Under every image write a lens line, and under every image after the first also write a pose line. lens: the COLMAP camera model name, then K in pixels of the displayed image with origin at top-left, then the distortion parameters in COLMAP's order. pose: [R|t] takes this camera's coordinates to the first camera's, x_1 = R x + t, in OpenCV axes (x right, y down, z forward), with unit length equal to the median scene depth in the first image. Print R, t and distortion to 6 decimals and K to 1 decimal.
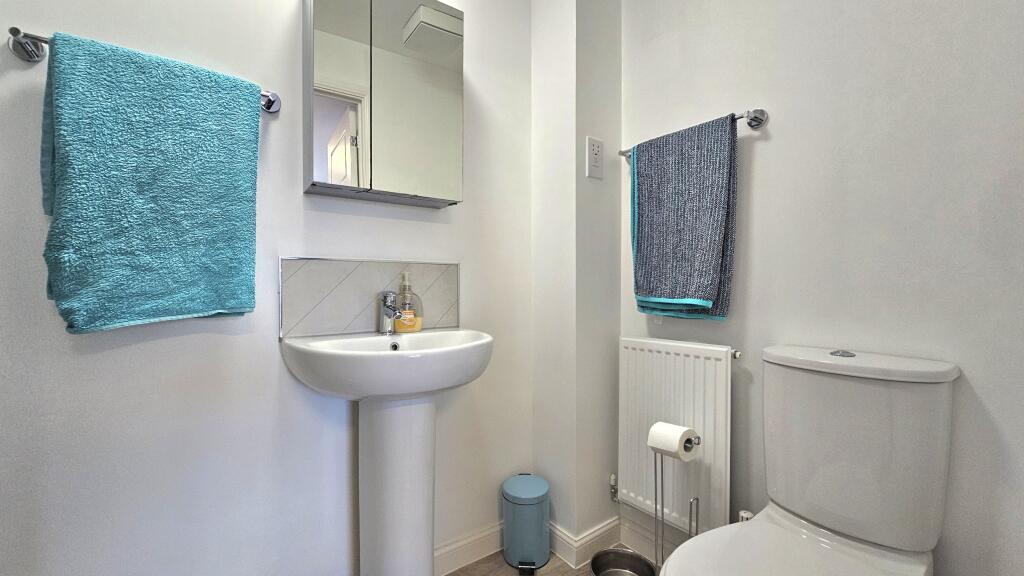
lens RADIAL K [[427.5, 0, 512.8], [0, 427.5, 289.7], [0, 0, 1]] dist [-0.001367, 0.000095]
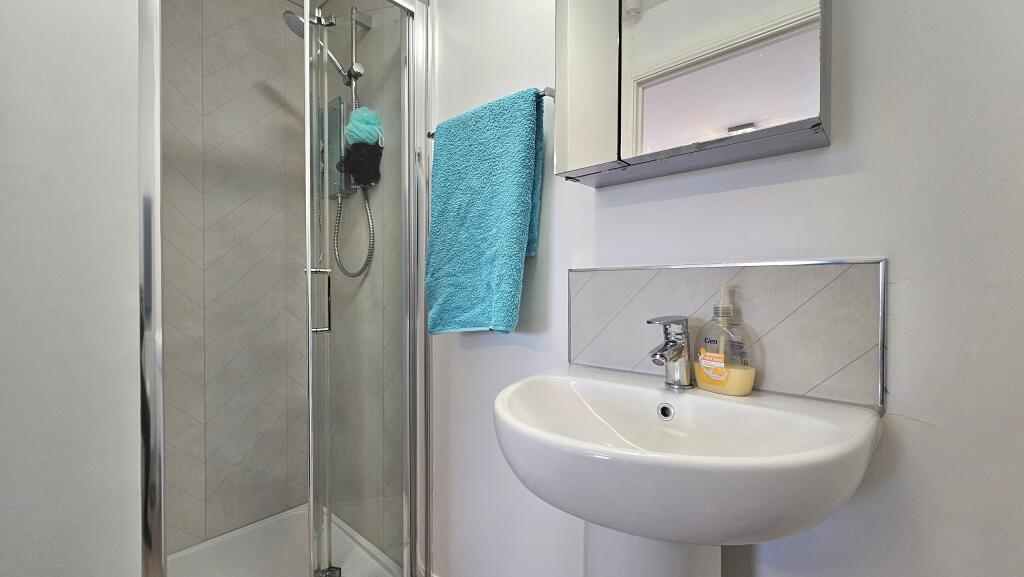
lens RADIAL K [[413.7, 0, 510.4], [0, 413.7, 293.4], [0, 0, 1]] dist [0.000111, -0.000947]
pose [[0.183322, 0.004903, -0.983041, 0.317595], [-0.017317, 0.999849, 0.001758, -0.034011], [0.982900, 0.016701, 0.183379, 0.881574]]
